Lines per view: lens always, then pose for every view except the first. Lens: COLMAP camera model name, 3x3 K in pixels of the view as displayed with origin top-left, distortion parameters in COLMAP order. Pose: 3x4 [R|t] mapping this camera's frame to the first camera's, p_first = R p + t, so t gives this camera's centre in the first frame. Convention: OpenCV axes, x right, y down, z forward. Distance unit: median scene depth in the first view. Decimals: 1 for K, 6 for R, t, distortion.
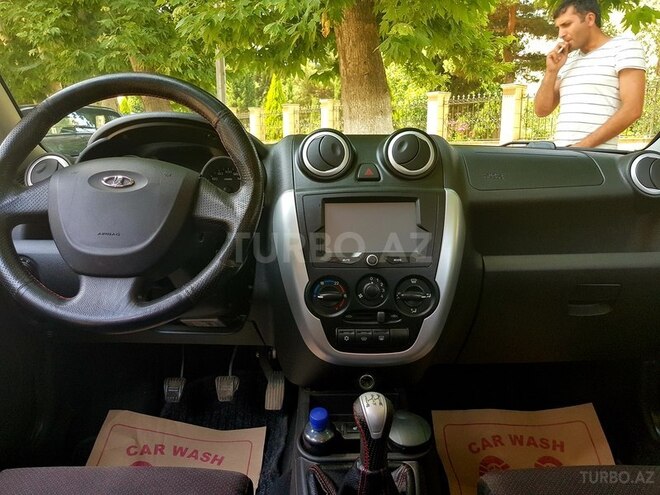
lens RADIAL K [[493.8, 0, 330.0], [0, 493.8, 247.5], [0, 0, 1]] dist [0.089202, -0.119138]
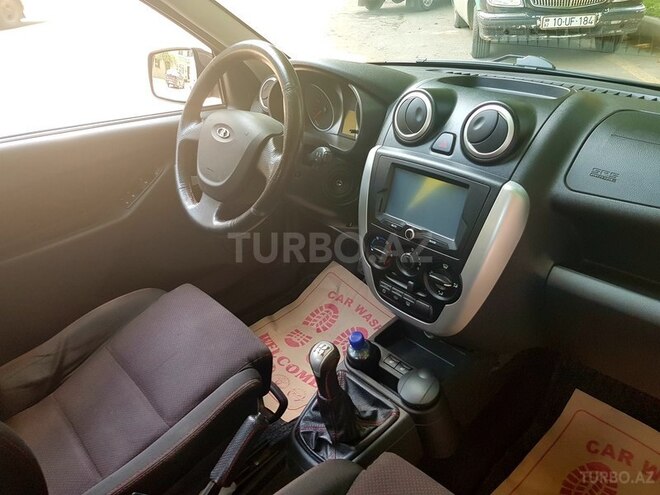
lens RADIAL K [[493.8, 0, 330.0], [0, 493.8, 247.5], [0, 0, 1]] dist [0.089202, -0.119138]
pose [[0.678477, 0.342805, -0.649734, 0.632051], [-0.124532, 0.925317, 0.358163, -0.288616], [0.723990, -0.162093, 0.670496, 0.161992]]
